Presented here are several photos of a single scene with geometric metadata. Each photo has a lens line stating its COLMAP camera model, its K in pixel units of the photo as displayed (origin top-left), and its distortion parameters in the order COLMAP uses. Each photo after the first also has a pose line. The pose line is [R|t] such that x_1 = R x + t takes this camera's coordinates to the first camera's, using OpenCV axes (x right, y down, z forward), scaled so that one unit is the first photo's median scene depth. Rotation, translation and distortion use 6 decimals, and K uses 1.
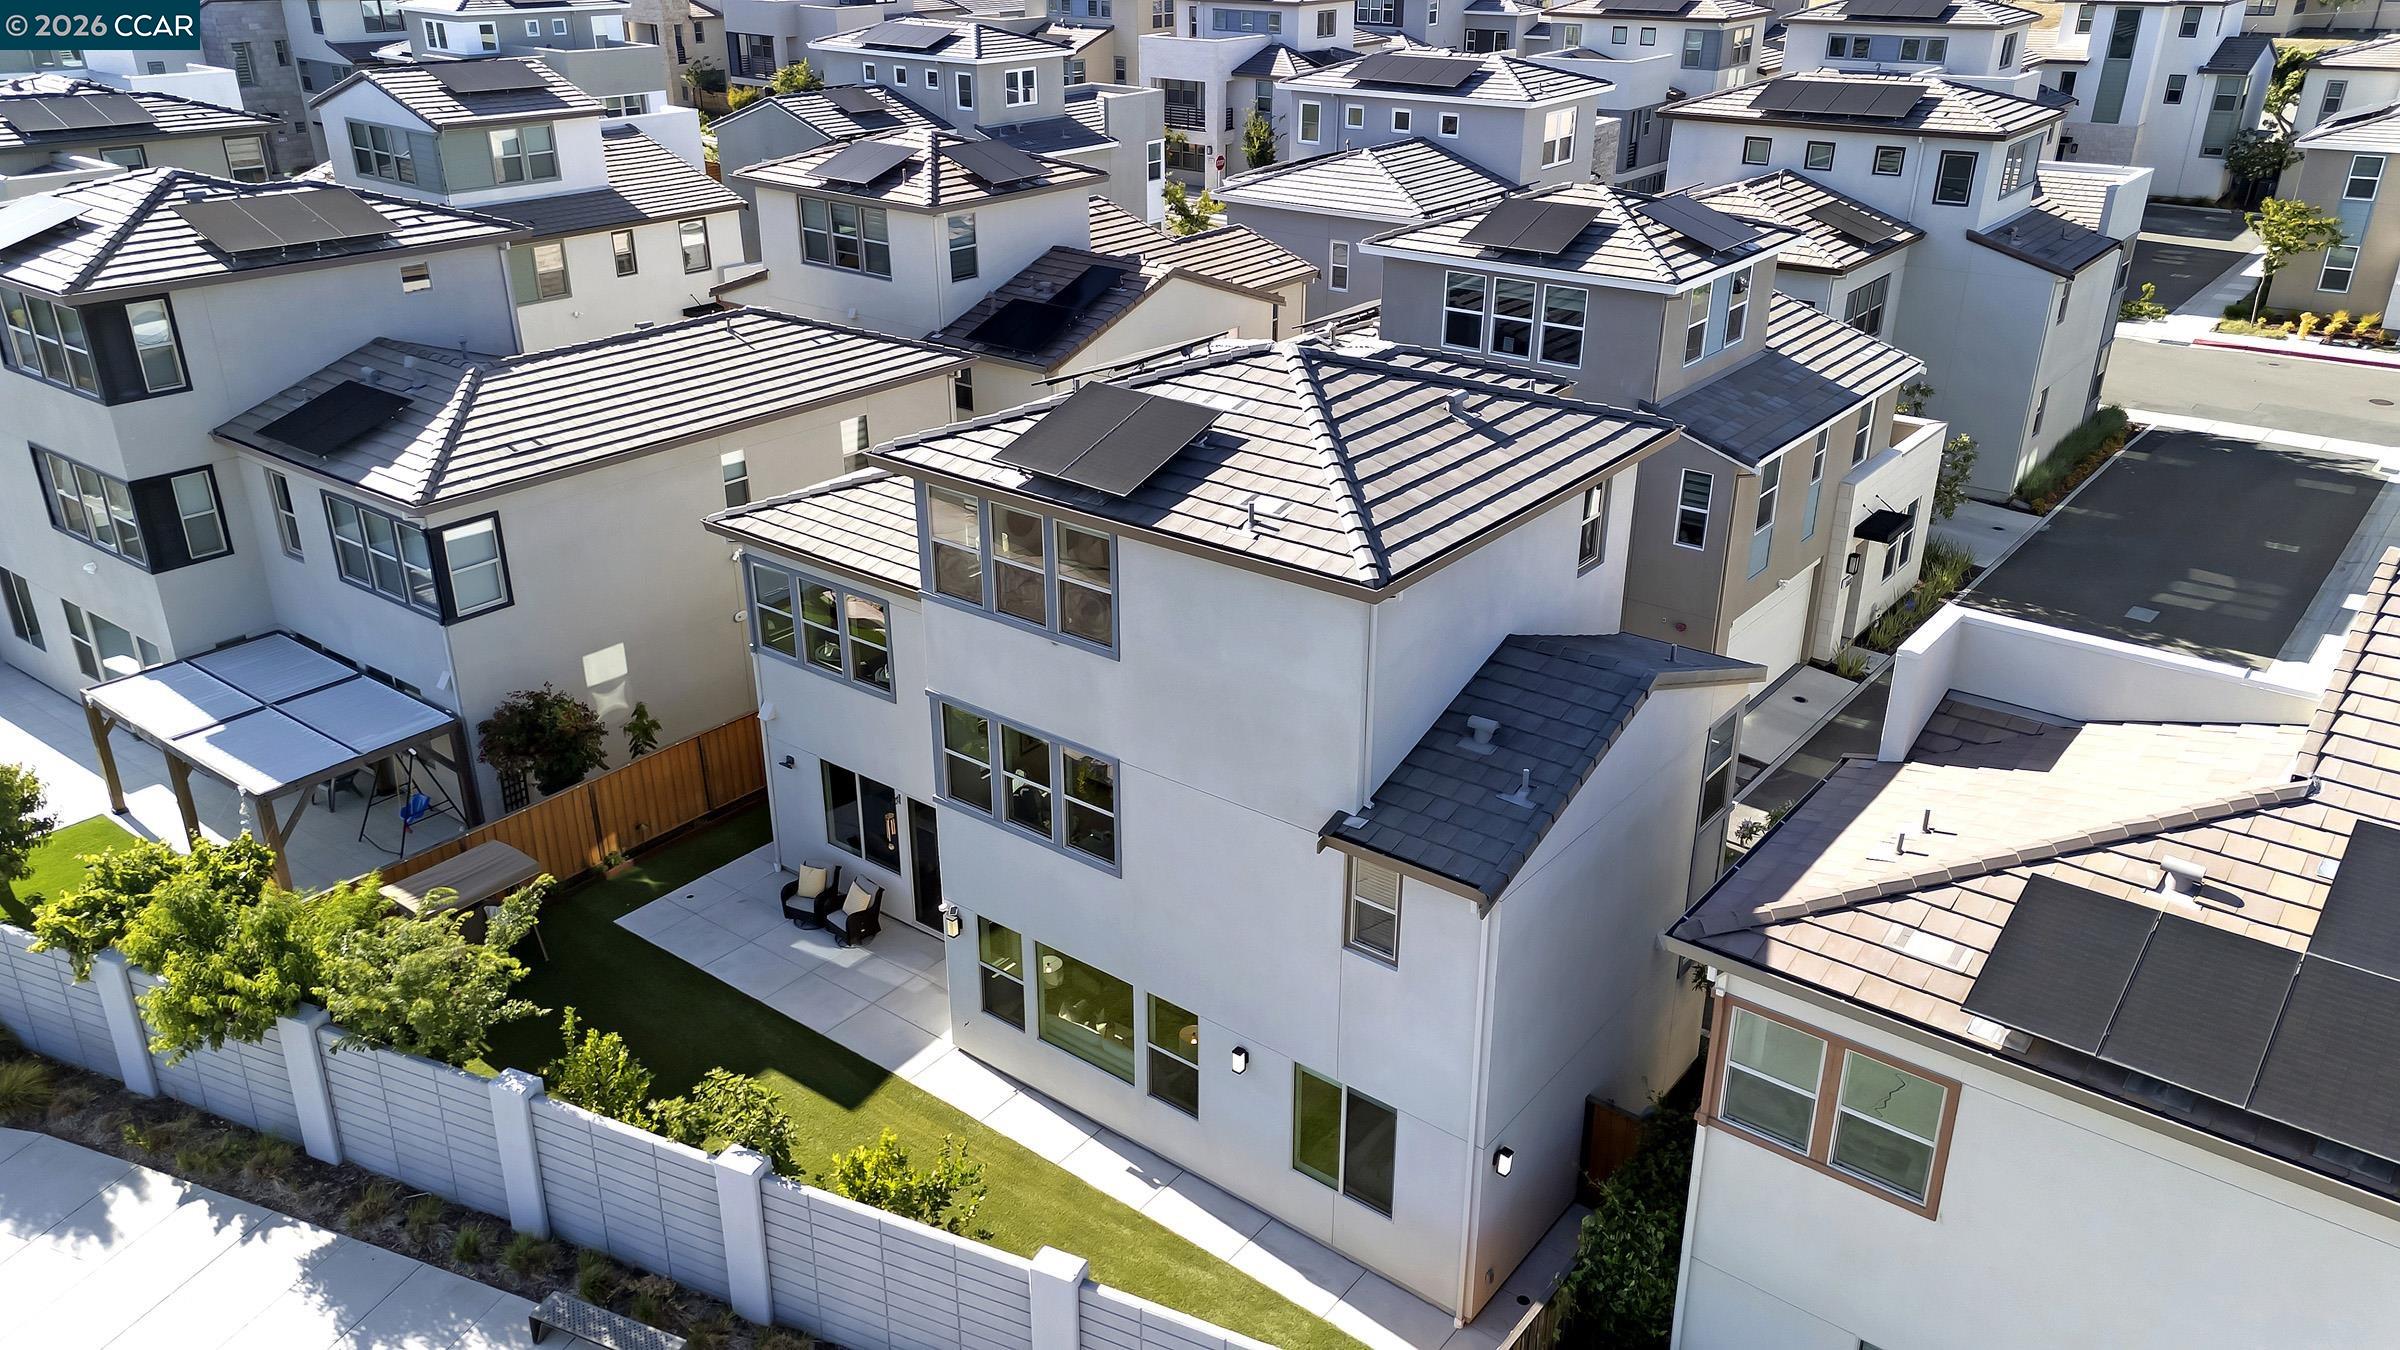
lens RADIAL K [[1754.1, 0, 1192.6], [0, 1754.1, 655.2], [0, 0, 1]] dist [0.093671, -0.029712]
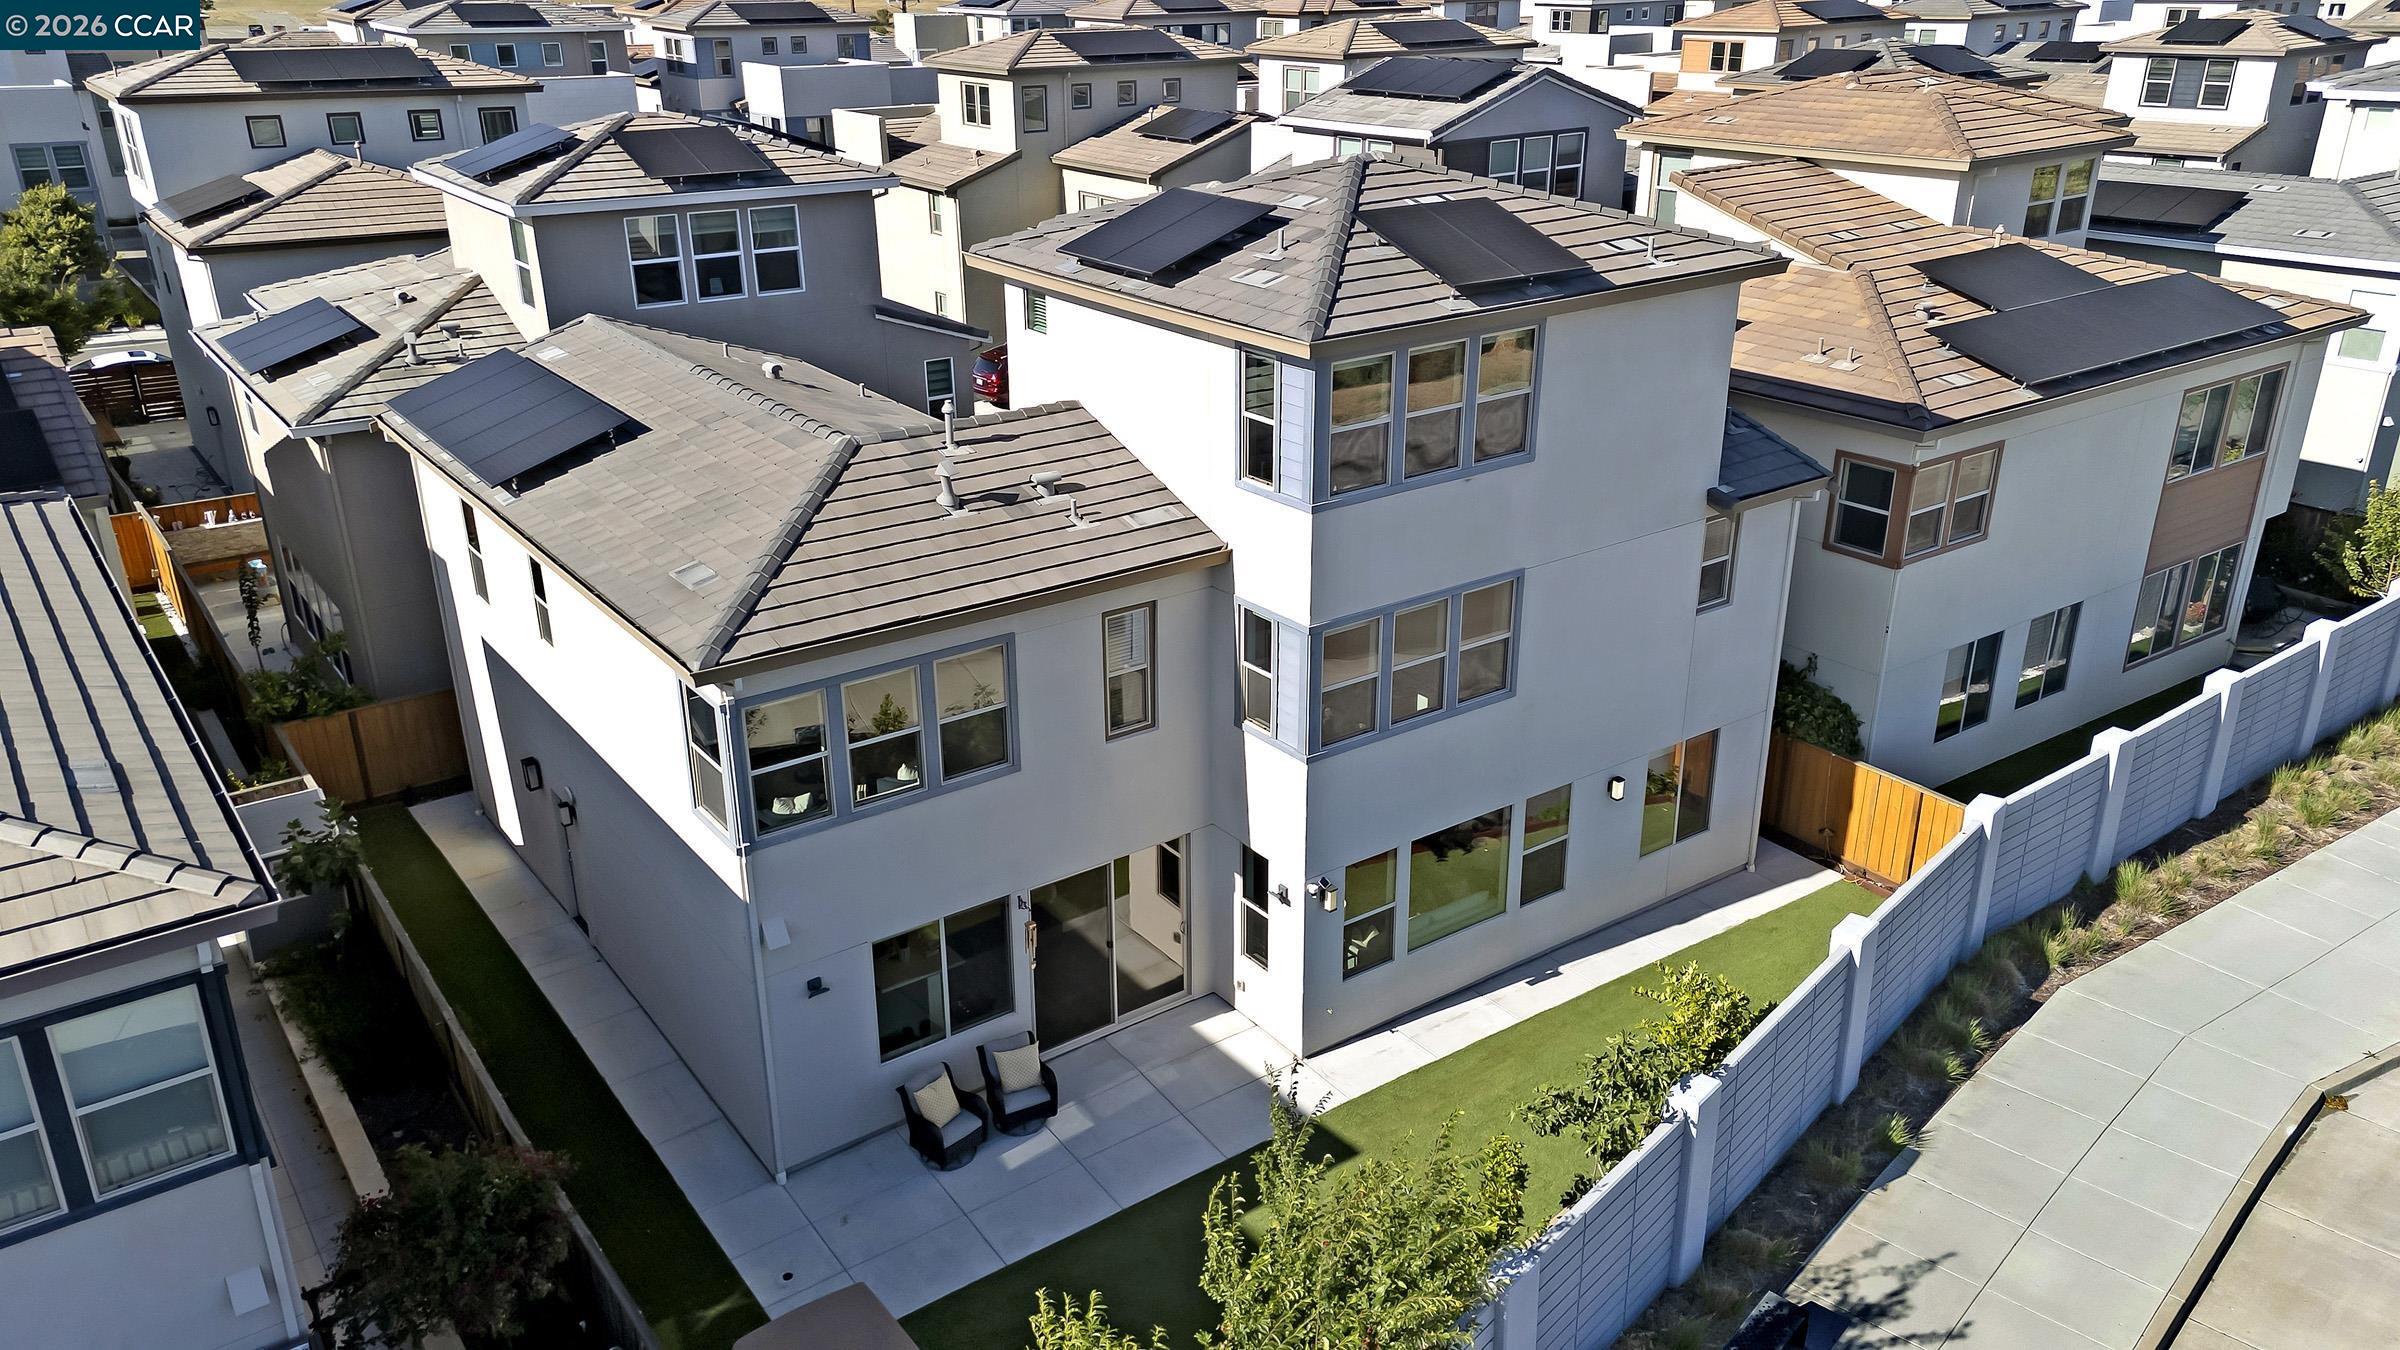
lens RADIAL K [[1754.1, 0, 1191.5], [0, 1754.1, 681.6], [0, 0, 1]] dist [0.093671, -0.029712]
pose [[0.282733, -0.373087, 0.883667, -0.761599], [0.394639, 0.884918, 0.247349, -0.155444], [-0.874255, 0.278796, 0.397430, 0.603942]]
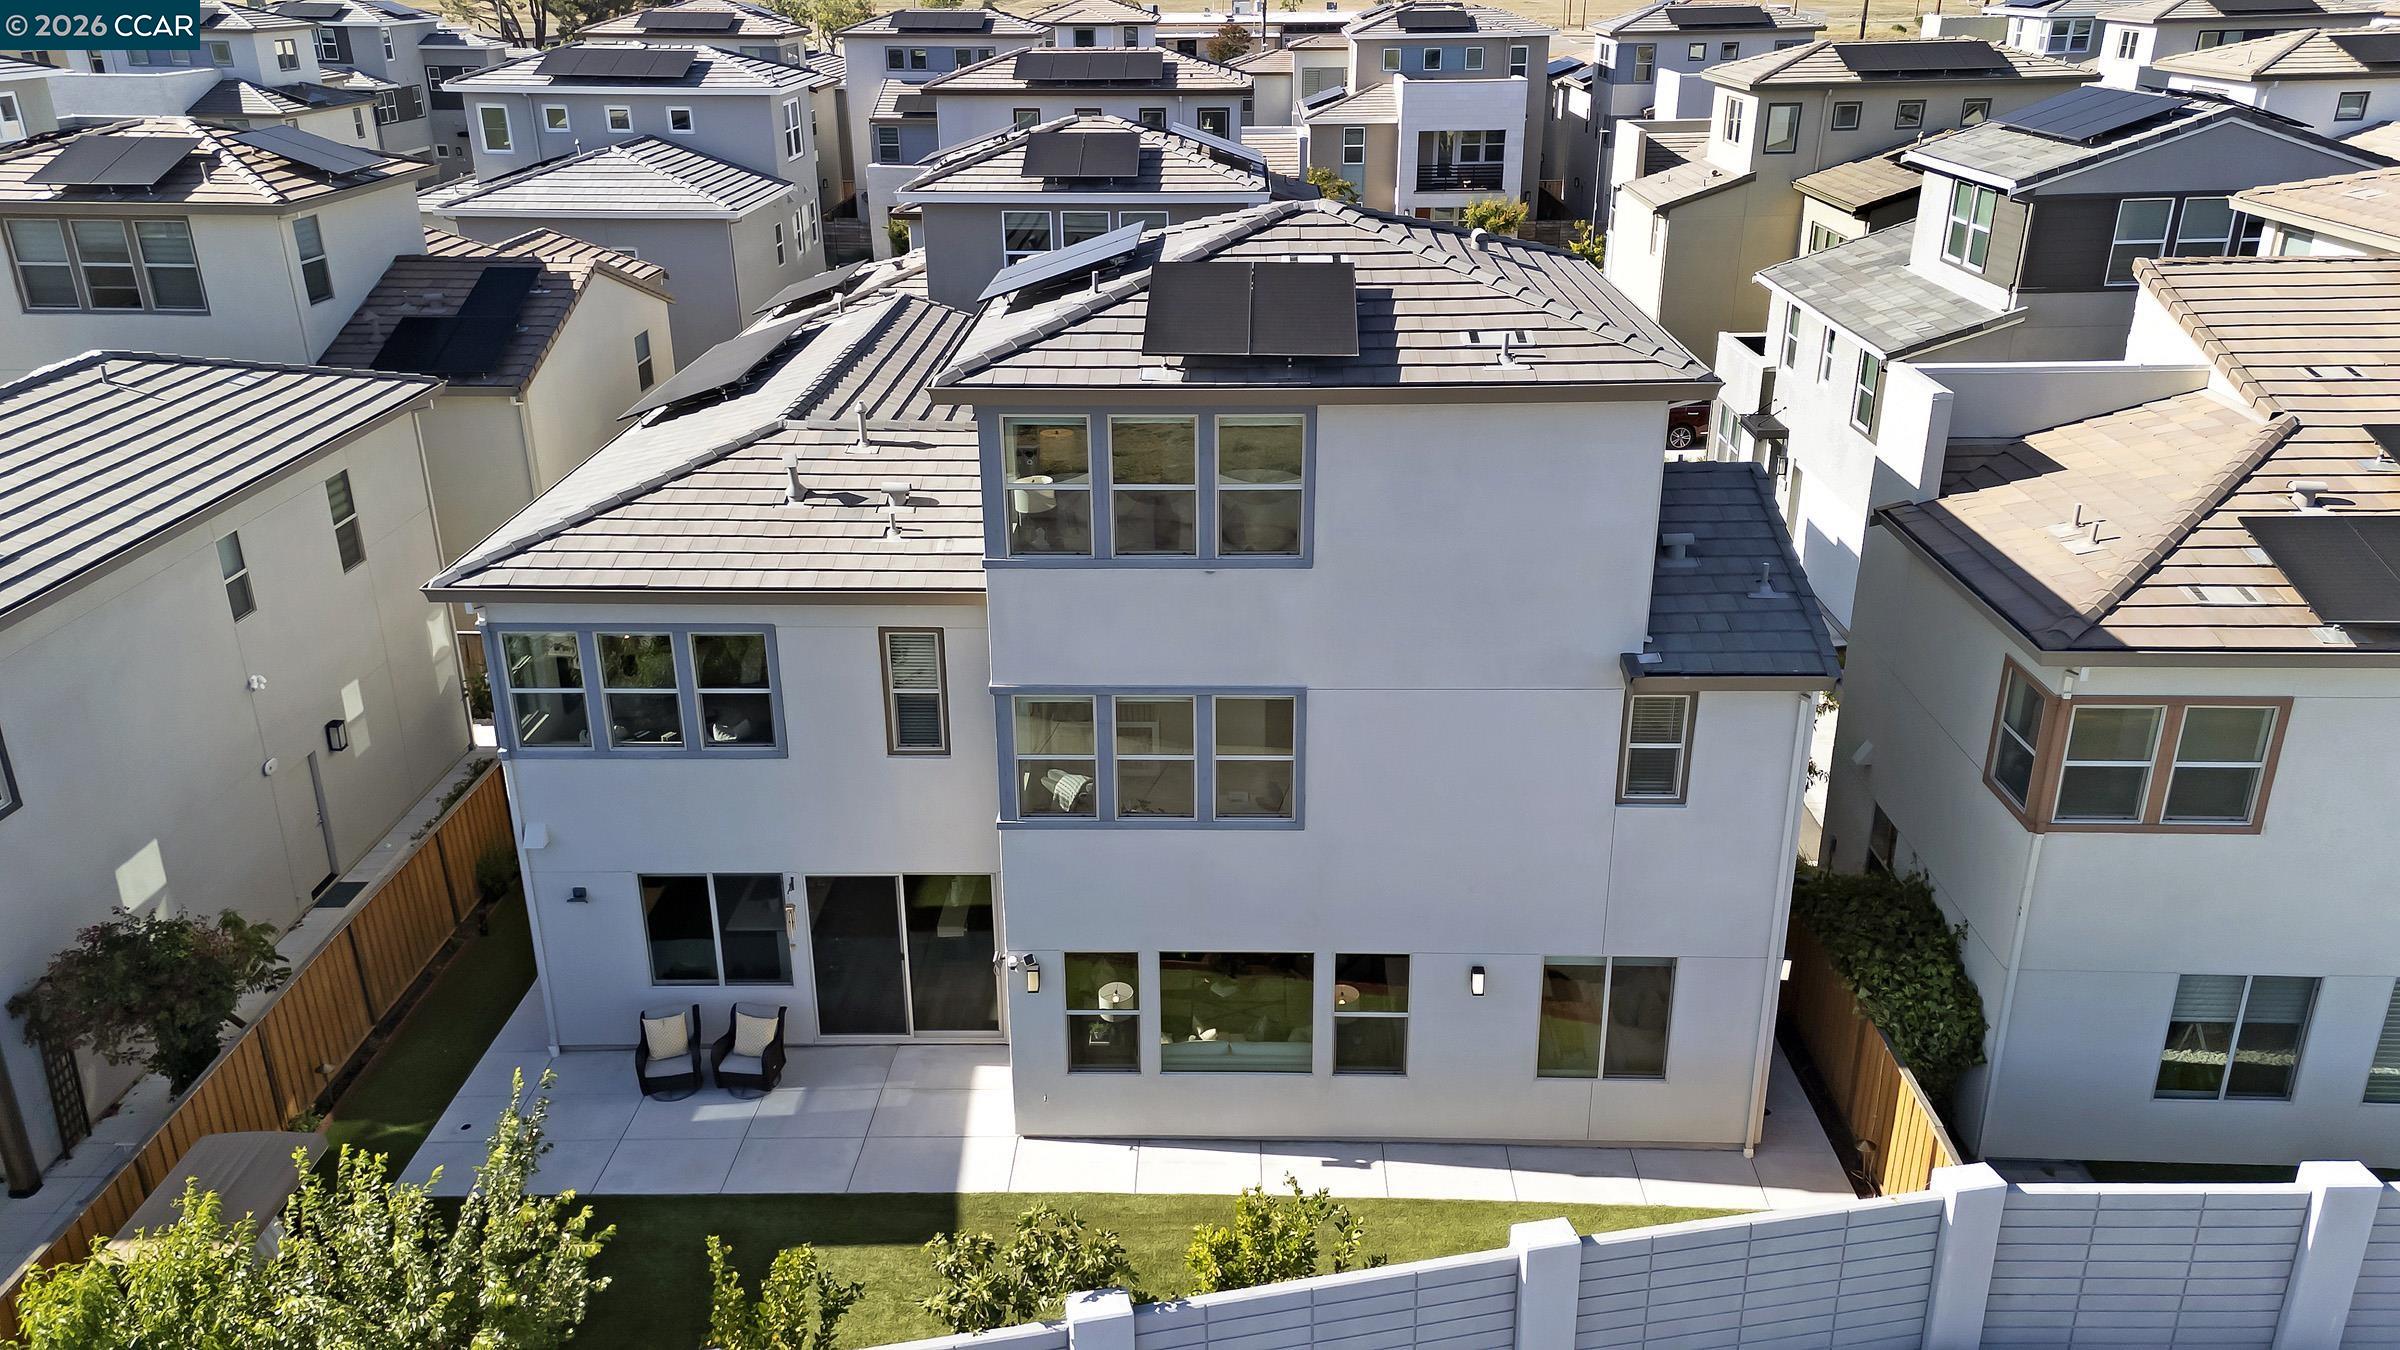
lens RADIAL K [[1754.1, 0, 1200.3], [0, 1754.1, 668.9], [0, 0, 1]] dist [0.093671, -0.029712]
pose [[0.802444, -0.230731, 0.550315, -0.424092], [0.247810, 0.967790, 0.044421, 0.000011], [-0.542838, 0.100728, 0.833775, 0.239367]]
